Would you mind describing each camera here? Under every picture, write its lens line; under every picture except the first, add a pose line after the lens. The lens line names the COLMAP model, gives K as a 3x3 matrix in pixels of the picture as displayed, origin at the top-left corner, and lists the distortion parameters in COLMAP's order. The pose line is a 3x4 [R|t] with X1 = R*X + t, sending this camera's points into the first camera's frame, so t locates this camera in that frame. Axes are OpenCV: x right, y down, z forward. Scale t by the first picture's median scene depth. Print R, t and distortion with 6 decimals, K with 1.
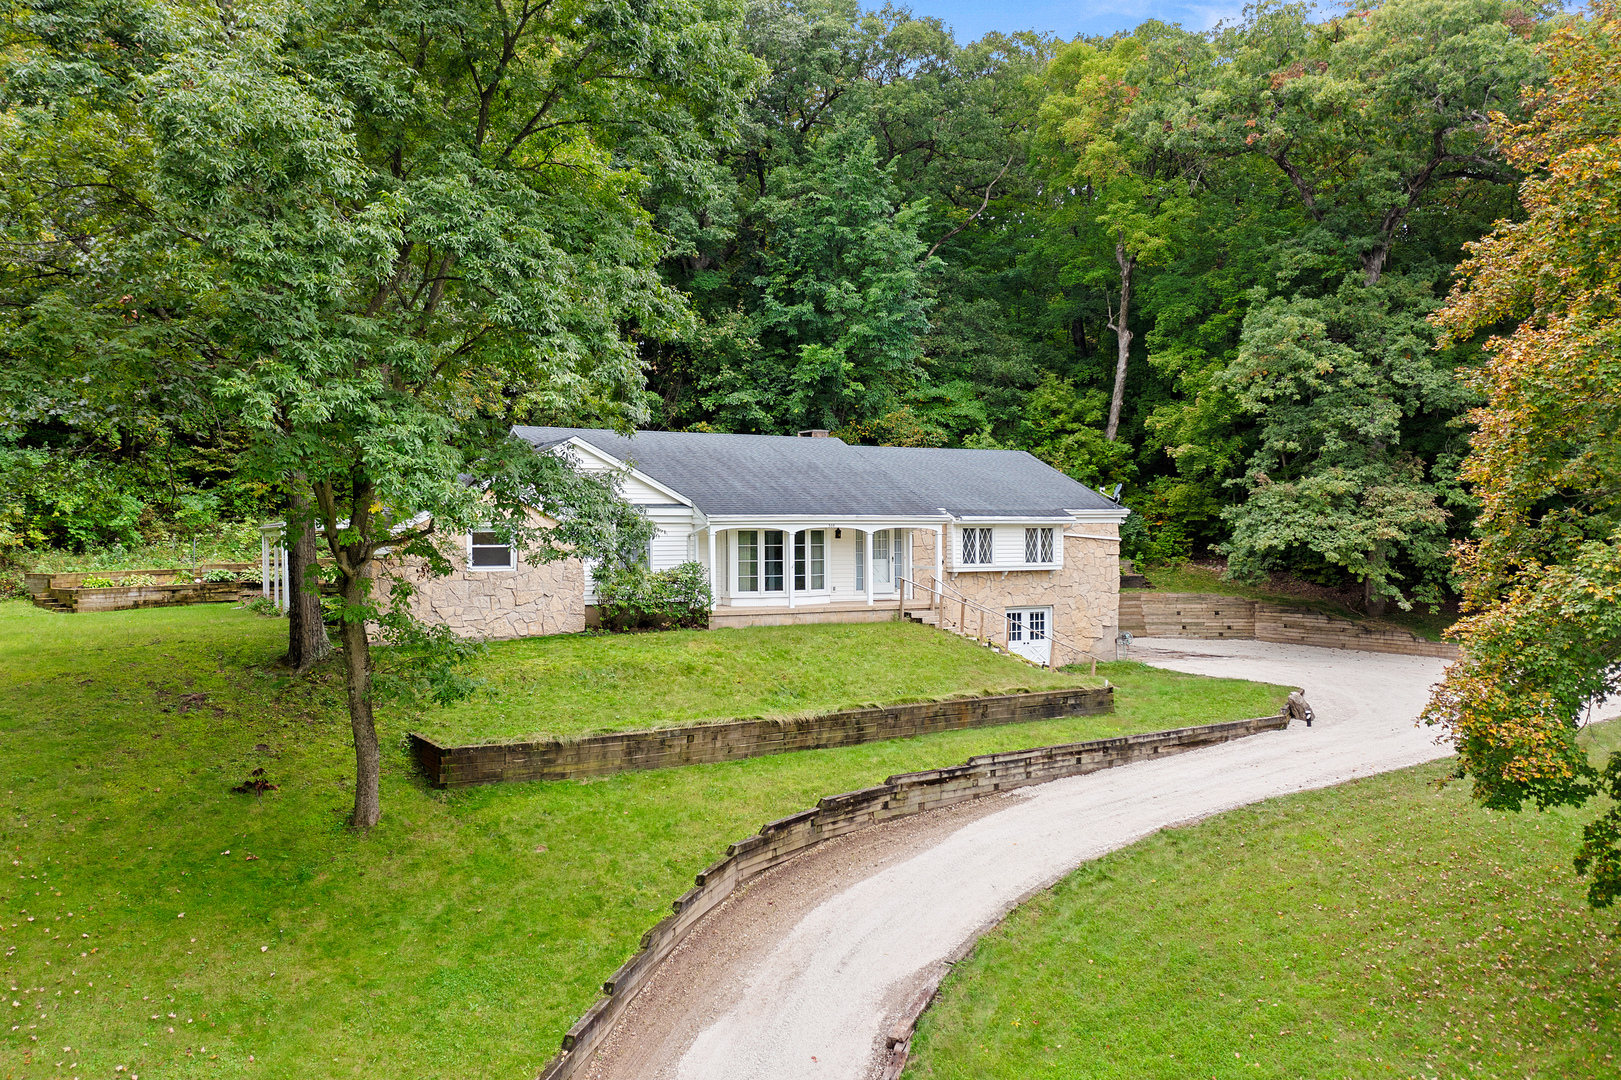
lens RADIAL K [[1303.1, 0, 821.8], [0, 1303.1, 525.5], [0, 0, 1]] dist [-0.012709, 0.006965]
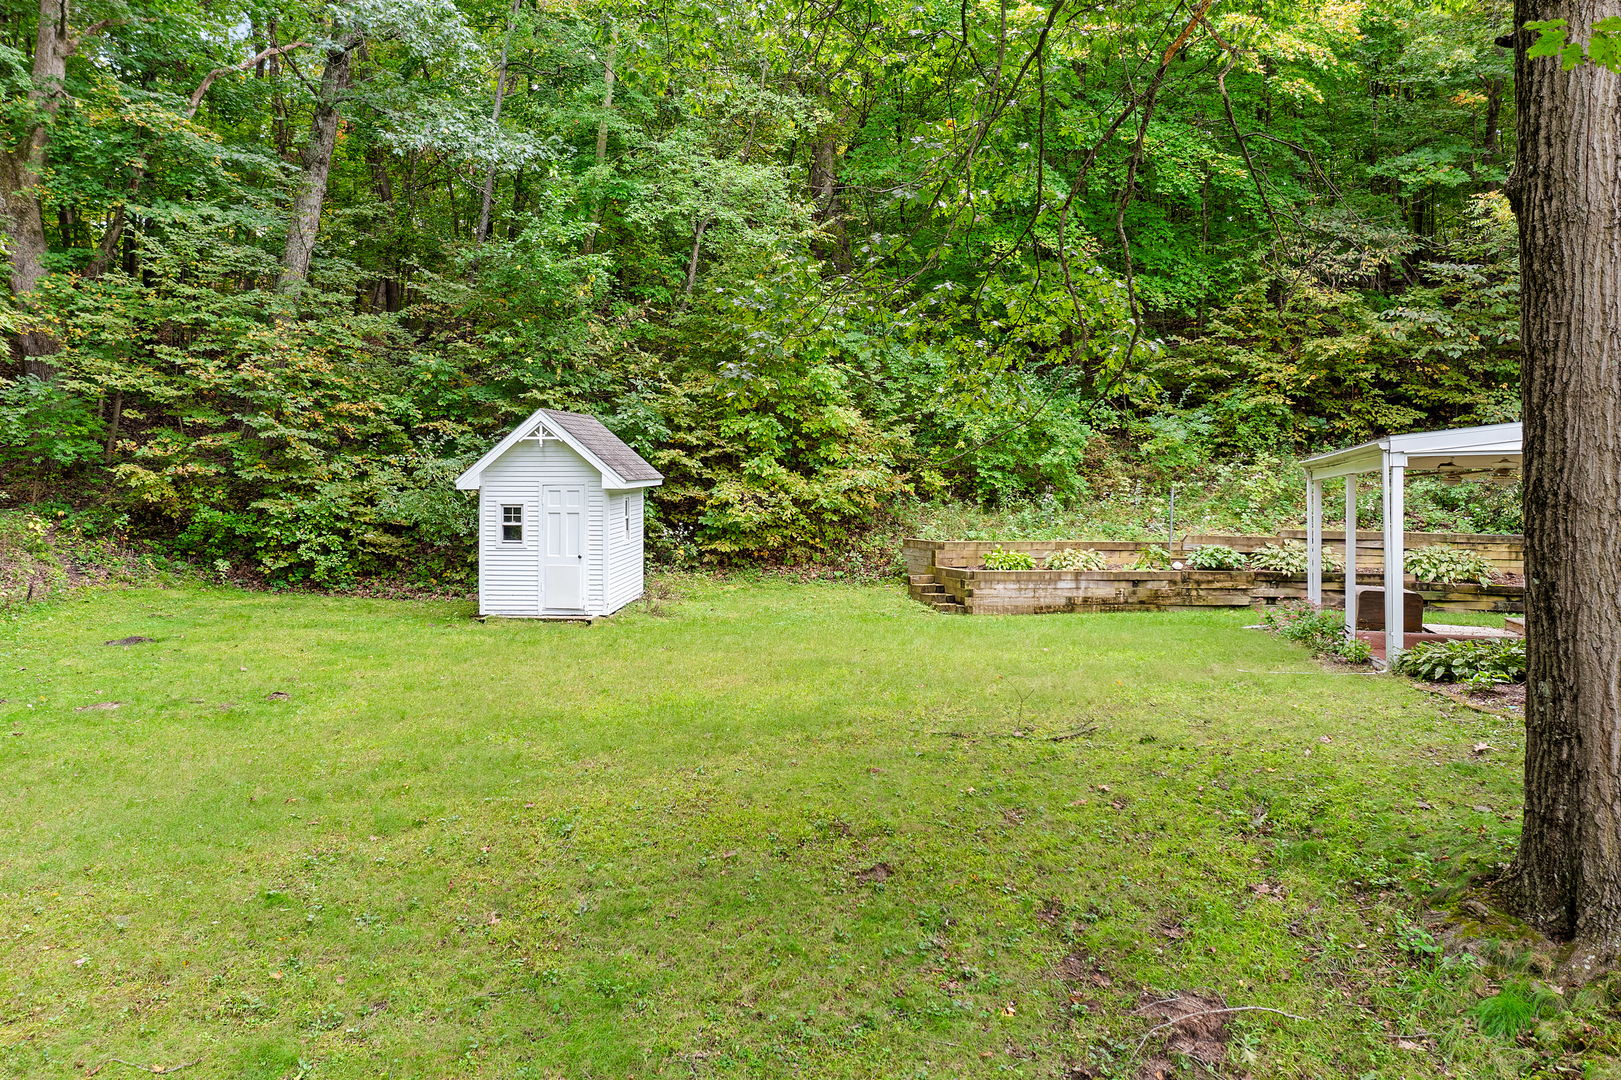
lens RADIAL K [[1303.1, 0, 813.5], [0, 1303.1, 525.3], [0, 0, 1]] dist [-0.012709, 0.006965]
pose [[0.762324, 0.029558, -0.646520, -0.243717], [-0.020828, 0.999560, 0.021139, 0.017609], [0.646860, -0.002649, 0.762604, 0.485349]]
